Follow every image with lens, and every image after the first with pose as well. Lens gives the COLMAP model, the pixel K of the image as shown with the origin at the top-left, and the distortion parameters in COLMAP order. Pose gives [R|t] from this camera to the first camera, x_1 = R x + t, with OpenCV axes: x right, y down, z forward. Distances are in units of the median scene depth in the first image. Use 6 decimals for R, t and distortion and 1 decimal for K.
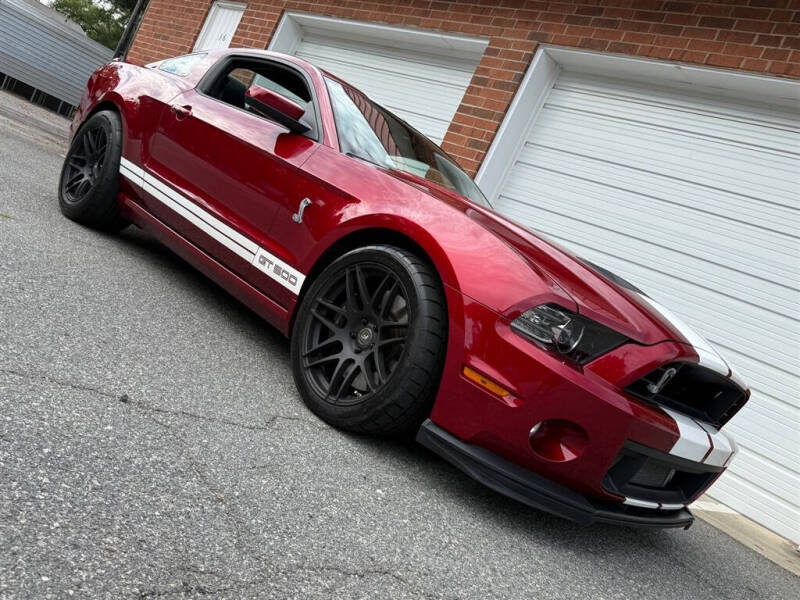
lens RADIAL K [[700.2, 0, 393.7], [0, 700.2, 300.7], [0, 0, 1]] dist [0.078901, -0.127840]
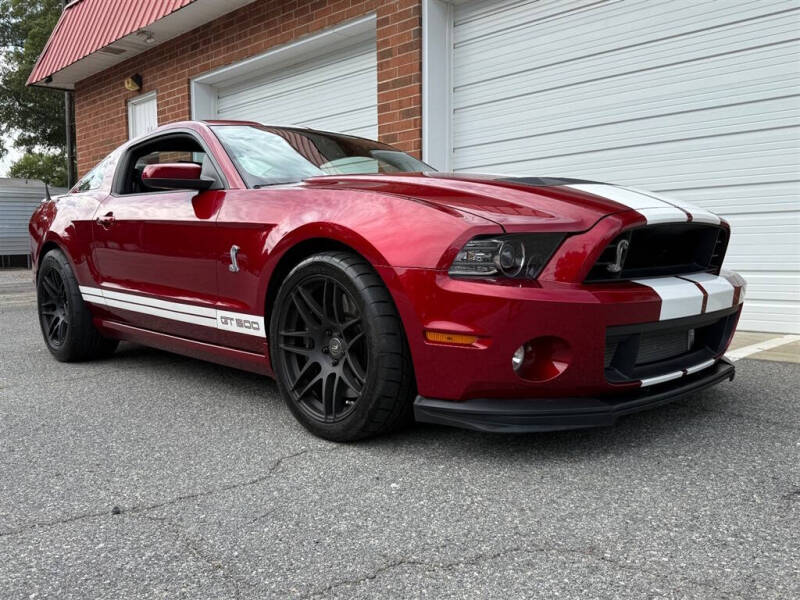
lens RADIAL K [[700.2, 0, 393.7], [0, 700.2, 300.7], [0, 0, 1]] dist [0.078901, -0.127840]
pose [[0.897008, -0.437521, -0.062863, 0.123025], [0.437915, 0.898980, -0.008104, 0.036229], [0.060058, -0.020259, 0.997989, 0.013950]]
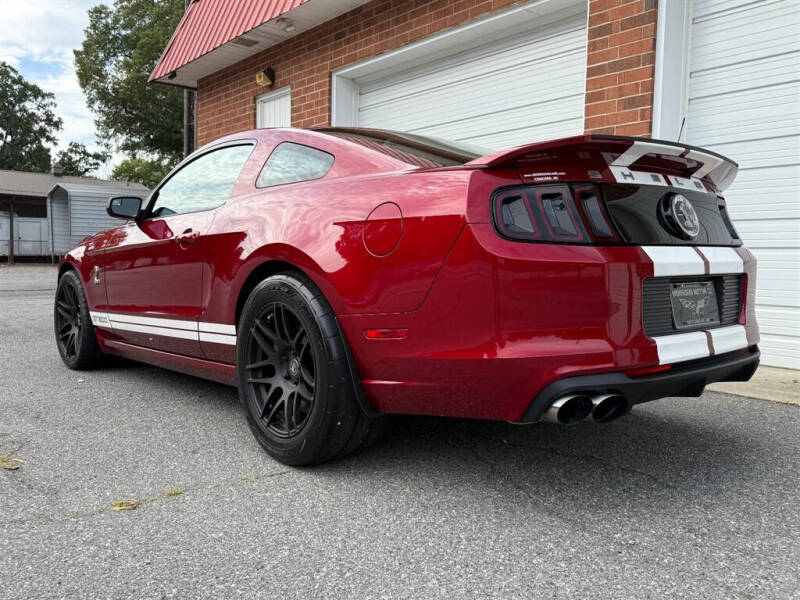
lens RADIAL K [[662.7, 0, 400.0], [0, 662.7, 300.0], [0, 0, 1]] dist [0.102039, -0.165944]
pose [[0.906352, -0.400659, -0.134155, -0.288098], [0.397443, 0.916201, -0.051144, -0.233632], [0.143404, -0.006965, 0.989640, 0.591181]]
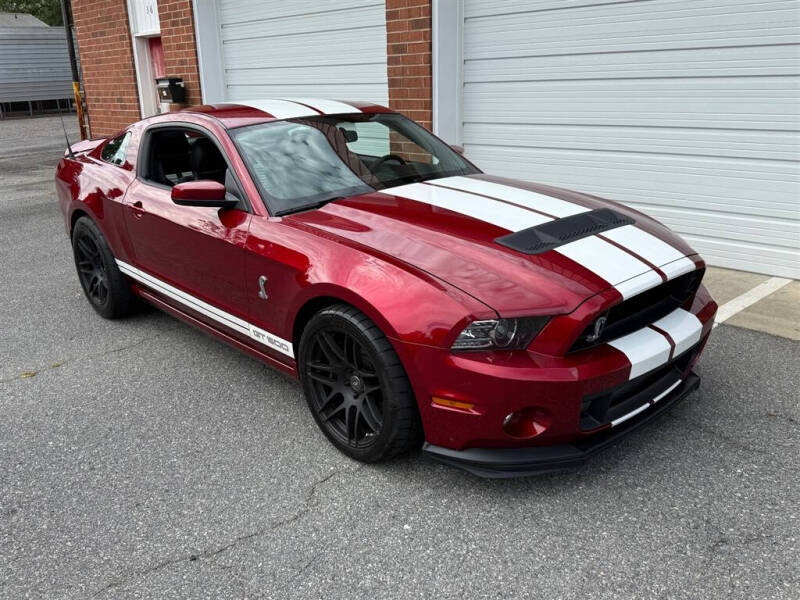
lens RADIAL K [[698.1, 0, 400.0], [0, 698.1, 300.0], [0, 0, 1]] dist [0.103133, -0.183900]
pose [[0.890834, -0.420103, -0.172996, 0.281711], [0.449389, 0.870766, 0.199541, -0.265449], [0.066811, -0.255500, 0.964498, -0.085093]]
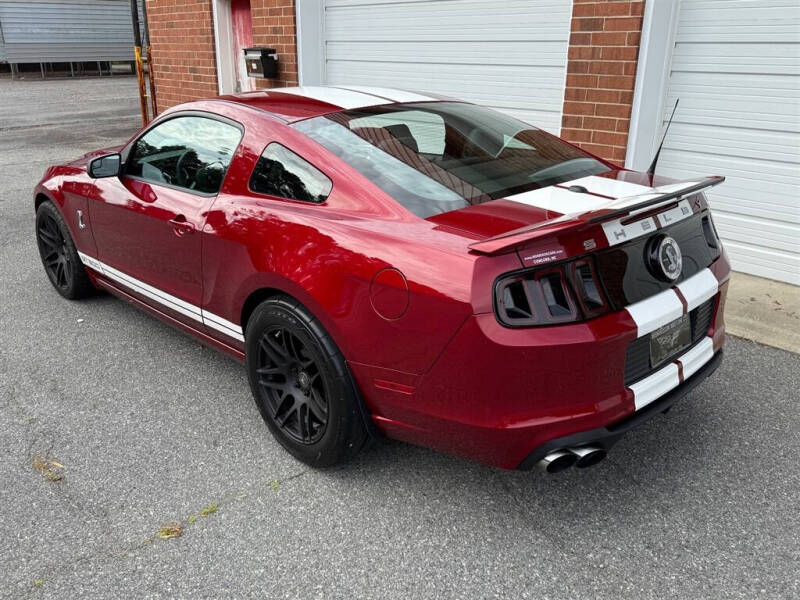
lens RADIAL K [[666.3, 0, 402.0], [0, 666.3, 292.5], [0, 0, 1]] dist [0.092896, -0.163855]
pose [[0.907045, -0.371553, -0.198035, -0.196000], [0.411217, 0.882761, 0.227231, -0.549781], [0.090390, -0.287544, 0.953493, 0.572094]]
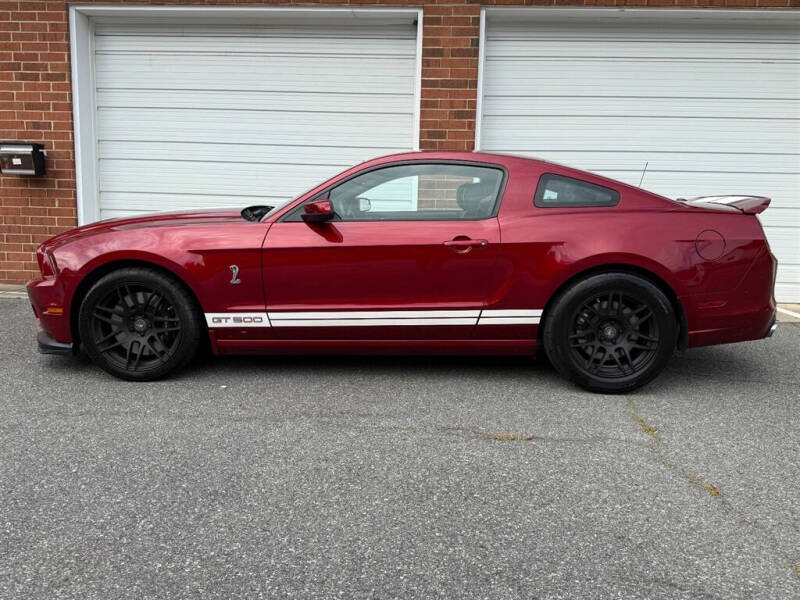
lens RADIAL K [[666.3, 0, 402.0], [0, 666.3, 292.5], [0, 0, 1]] dist [0.092896, -0.163855]
pose [[0.708606, -0.480320, 0.516885, -1.644522], [0.342919, 0.874640, 0.342654, -0.996913], [-0.616672, -0.065557, 0.784486, 0.644574]]
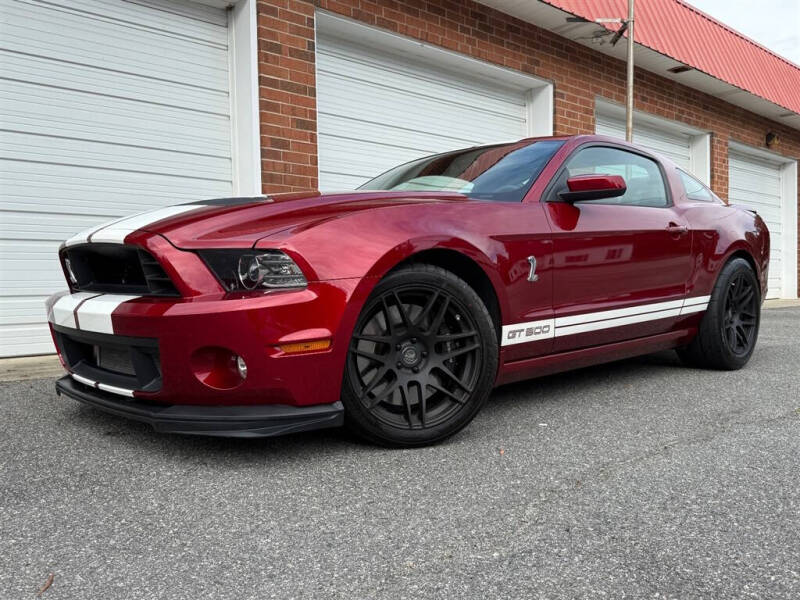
lens RADIAL K [[698.1, 0, 400.0], [0, 698.1, 300.0], [0, 0, 1]] dist [0.103133, -0.183900]
pose [[0.068209, -0.454372, 0.888197, -2.179957], [0.093930, 0.889240, 0.447693, -1.139908], [-0.993239, 0.052892, 0.103334, 2.144935]]
